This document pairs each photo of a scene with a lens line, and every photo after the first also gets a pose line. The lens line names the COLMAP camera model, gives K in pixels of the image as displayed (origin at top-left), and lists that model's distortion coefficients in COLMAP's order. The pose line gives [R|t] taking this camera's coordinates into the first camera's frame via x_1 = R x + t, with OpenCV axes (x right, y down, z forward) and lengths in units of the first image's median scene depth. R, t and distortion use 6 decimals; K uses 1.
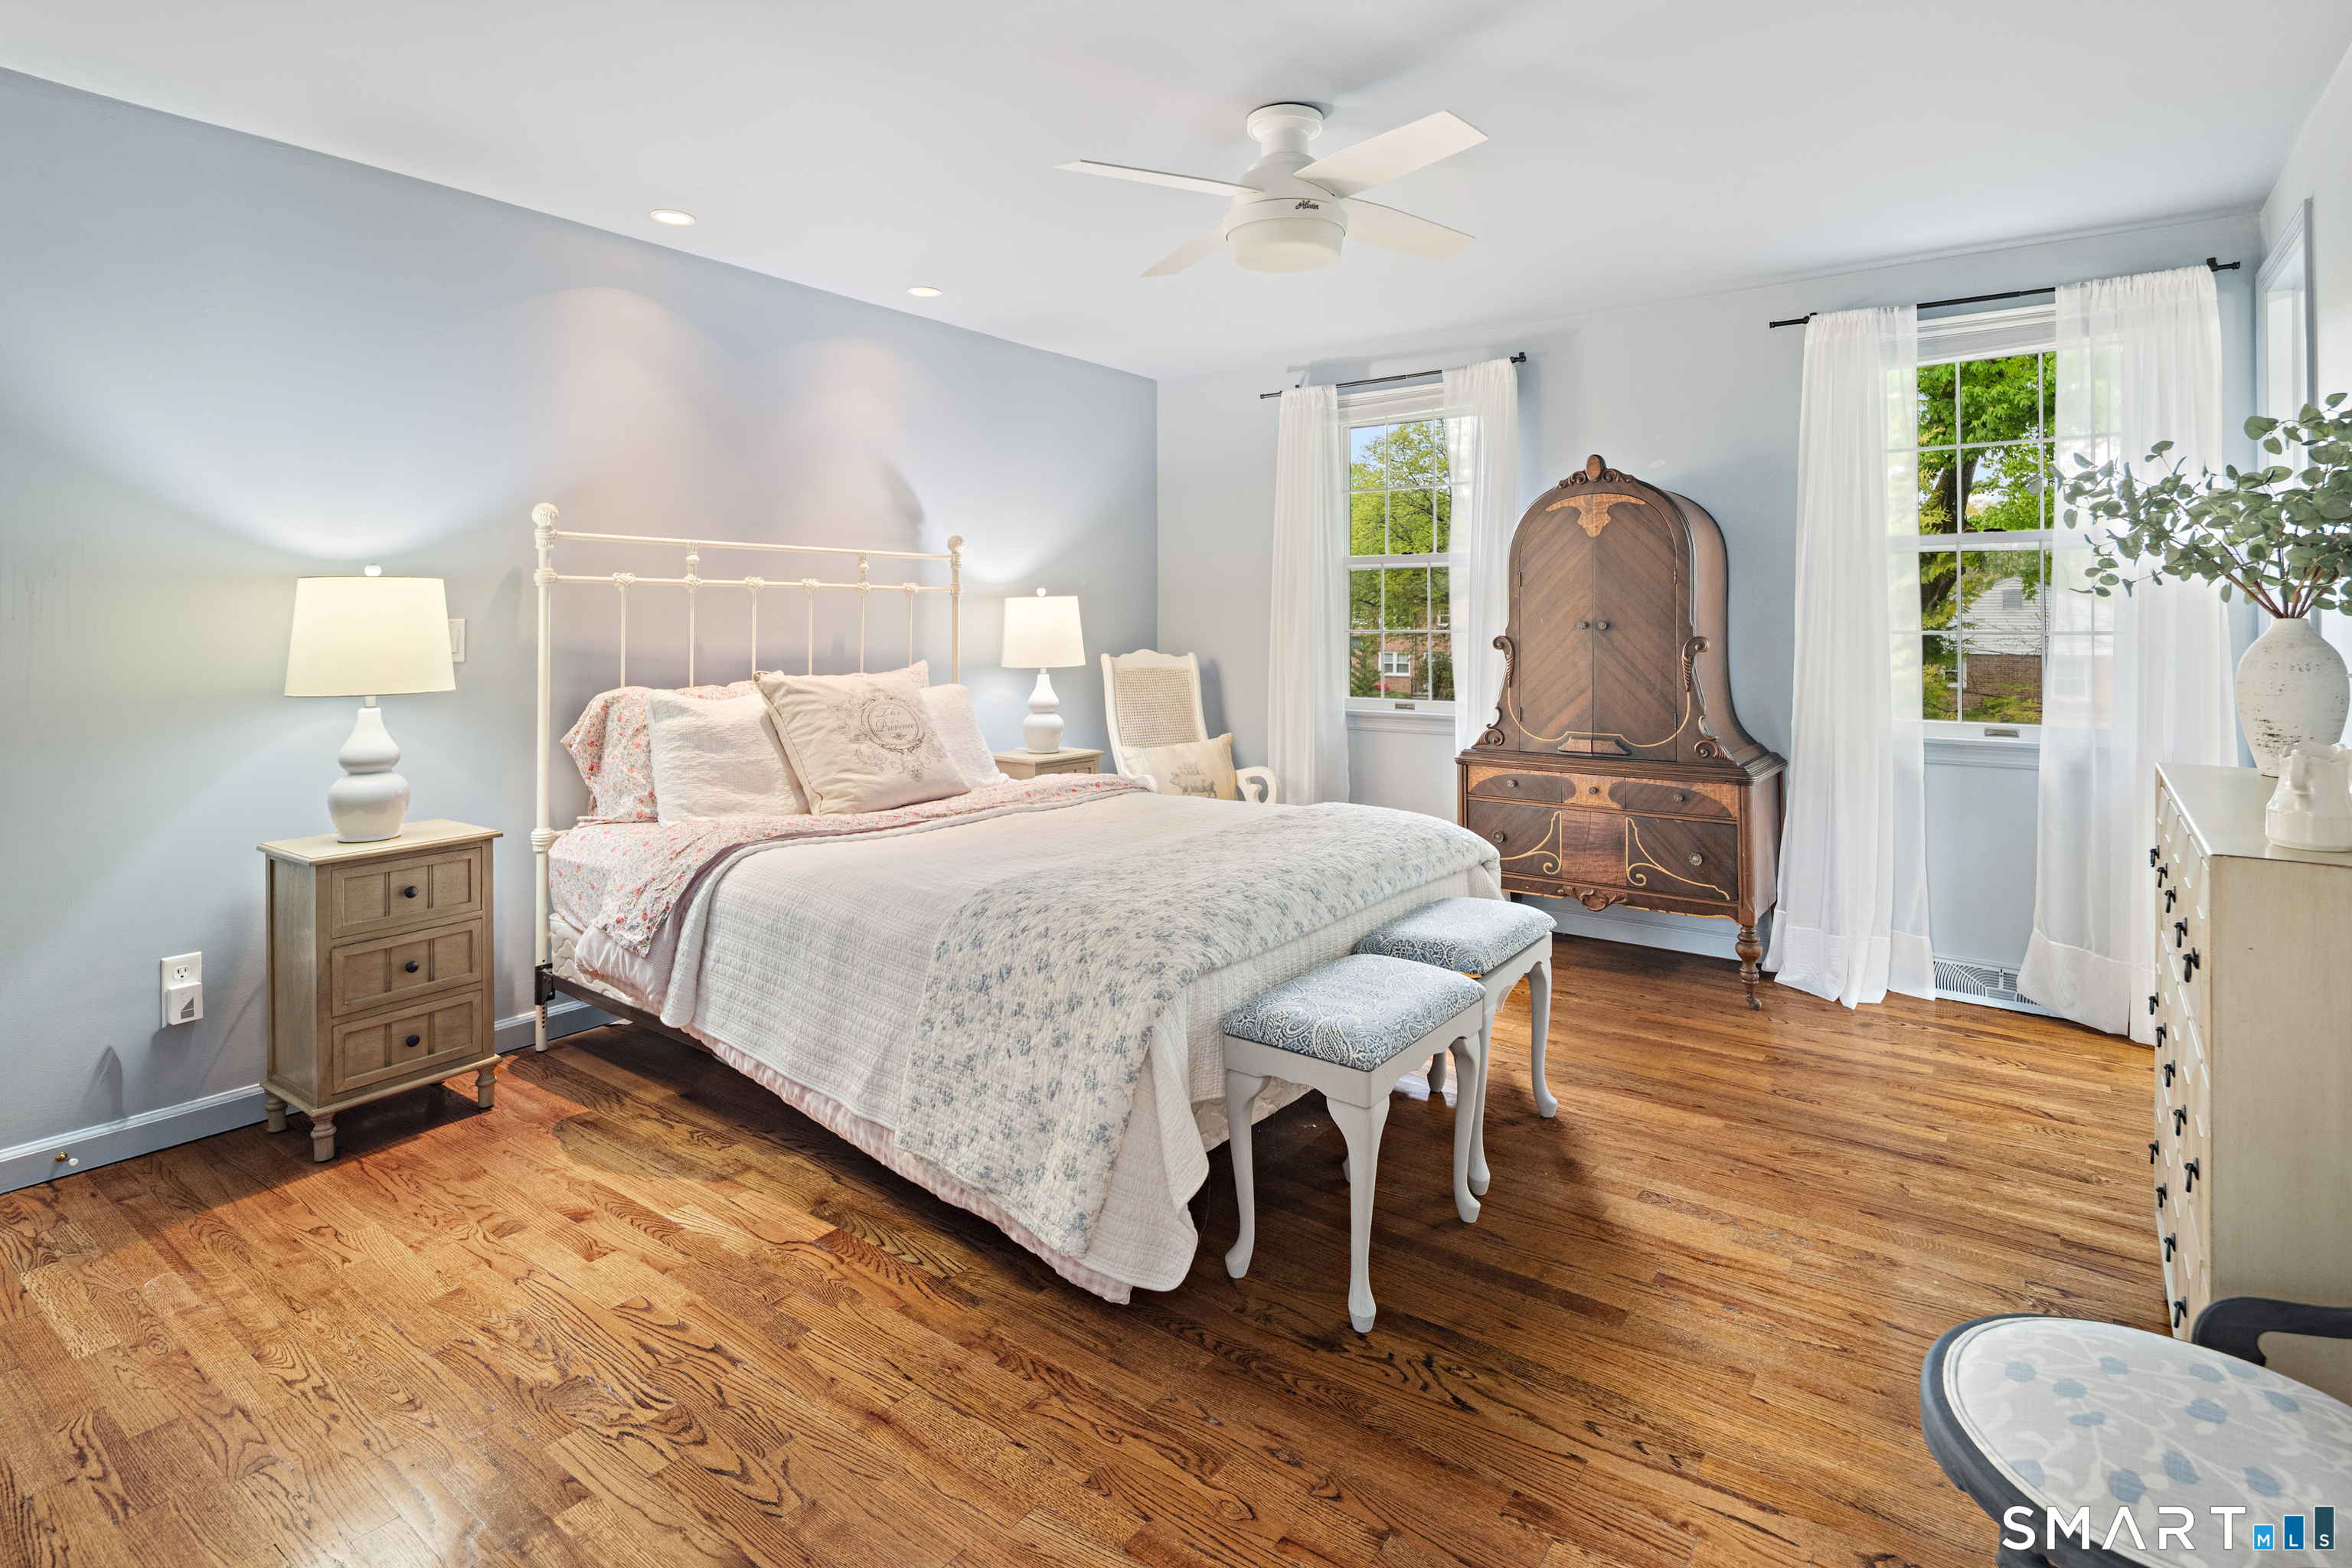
lens RADIAL K [[1166.4, 0, 1183.2], [0, 1166.4, 713.8], [0, 0, 1]] dist [0.002540, -0.003867]
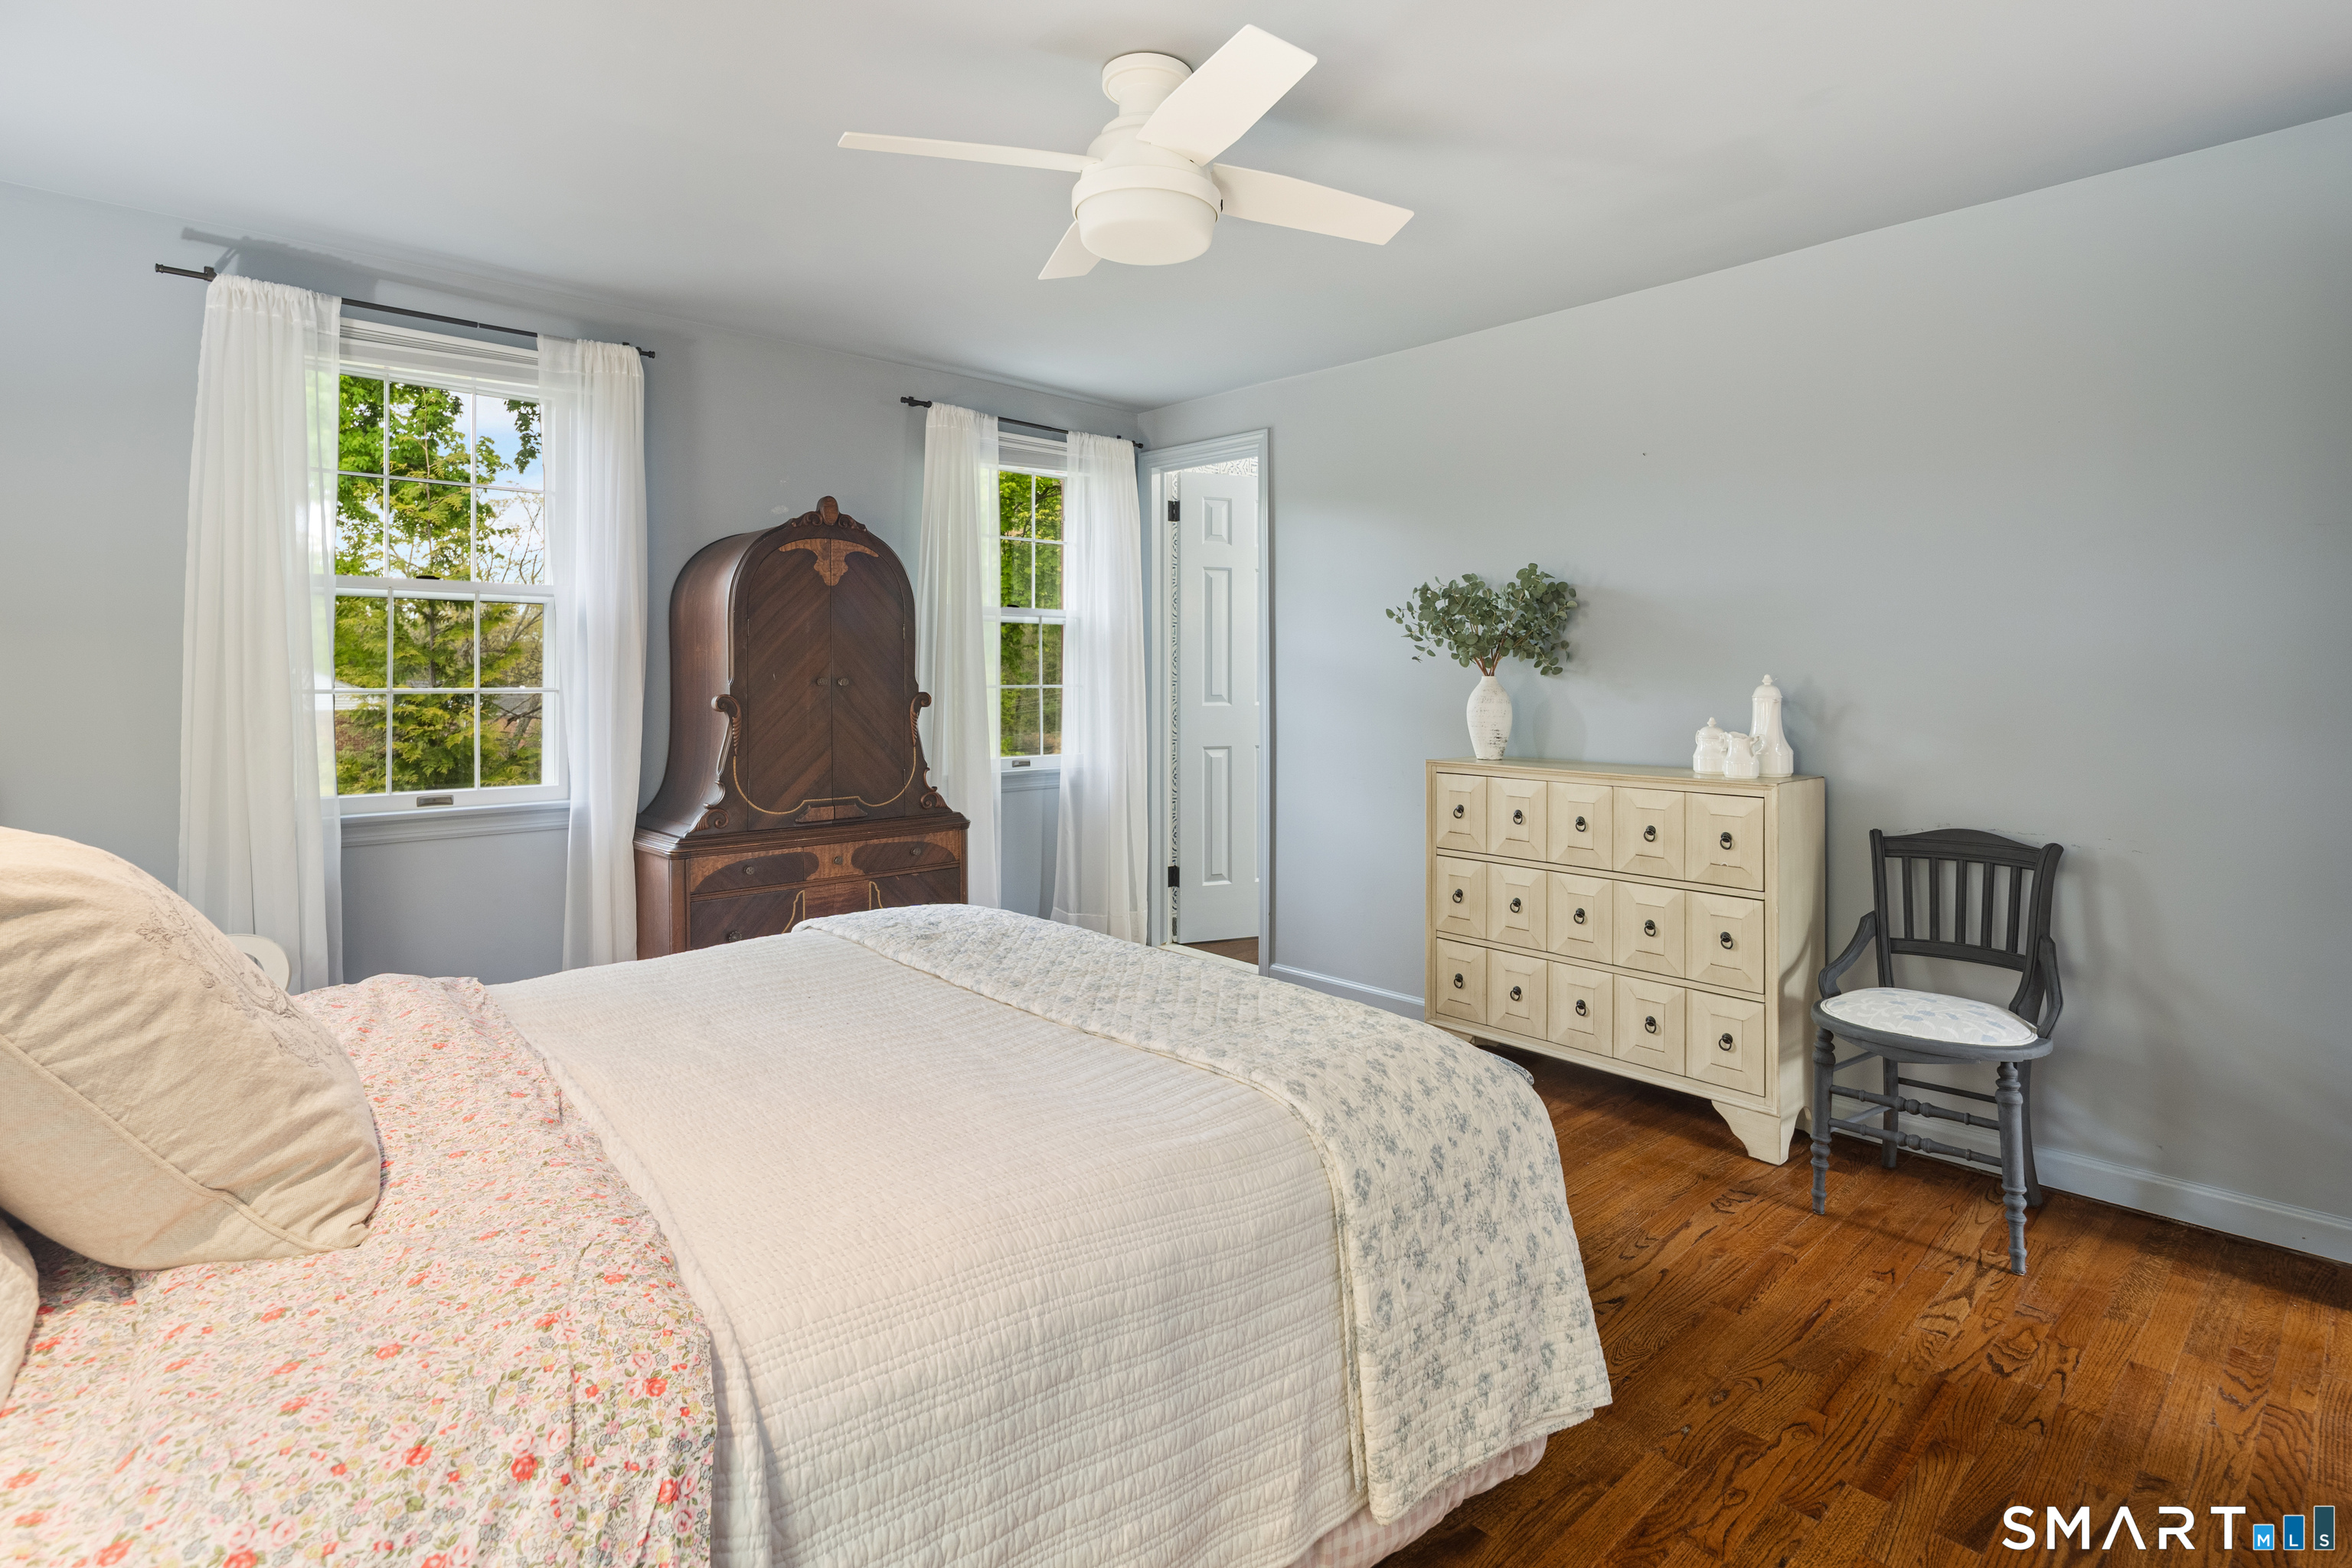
lens RADIAL K [[1166.4, 0, 1183.2], [0, 1166.4, 713.8], [0, 0, 1]] dist [0.002540, -0.003867]
pose [[0.179896, -0.032328, 0.983154, -0.504458], [0.076279, 0.996909, 0.018823, -0.046269], [-0.980724, 0.071608, 0.181806, 0.564685]]
